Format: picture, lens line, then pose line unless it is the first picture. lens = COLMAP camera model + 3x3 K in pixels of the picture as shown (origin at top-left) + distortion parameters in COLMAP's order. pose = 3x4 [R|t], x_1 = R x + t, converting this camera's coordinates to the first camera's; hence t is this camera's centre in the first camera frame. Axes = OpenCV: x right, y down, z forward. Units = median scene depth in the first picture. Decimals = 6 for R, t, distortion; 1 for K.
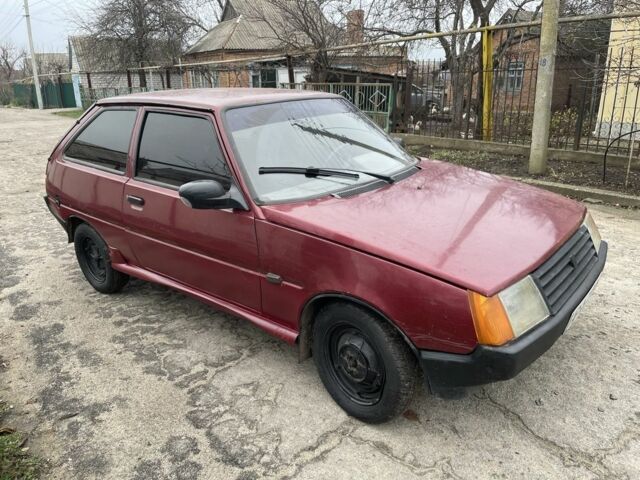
lens RADIAL K [[504.3, 0, 320.0], [0, 504.3, 240.0], [0, 0, 1]] dist [0.040099, -0.003970]
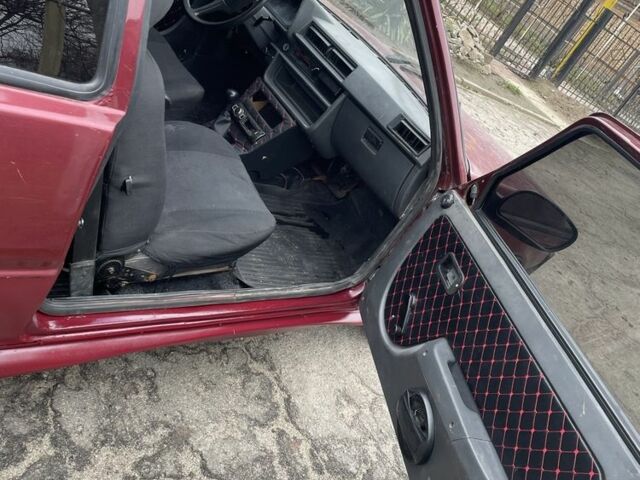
lens RADIAL K [[673.9, 0, 320.0], [0, 673.9, 240.0], [0, 0, 1]] dist [0.070492, -0.019828]
pose [[0.113943, -0.401397, 0.908789, -0.747797], [-0.219607, 0.881942, 0.417074, -0.241657], [-0.968912, -0.247099, 0.012341, 0.890300]]
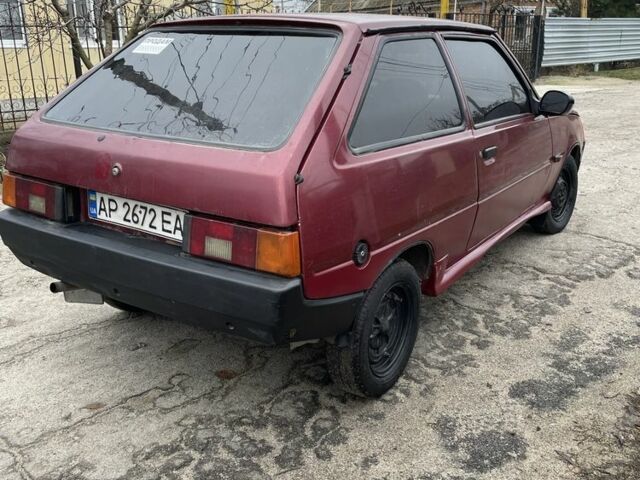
lens RADIAL K [[673.9, 0, 320.0], [0, 673.9, 240.0], [0, 0, 1]] dist [0.070492, -0.019828]
pose [[-0.146427, -0.228158, 0.962550, -1.338841], [0.336229, 0.903629, 0.265340, -0.310761], [-0.930327, 0.362490, -0.055602, 1.326831]]
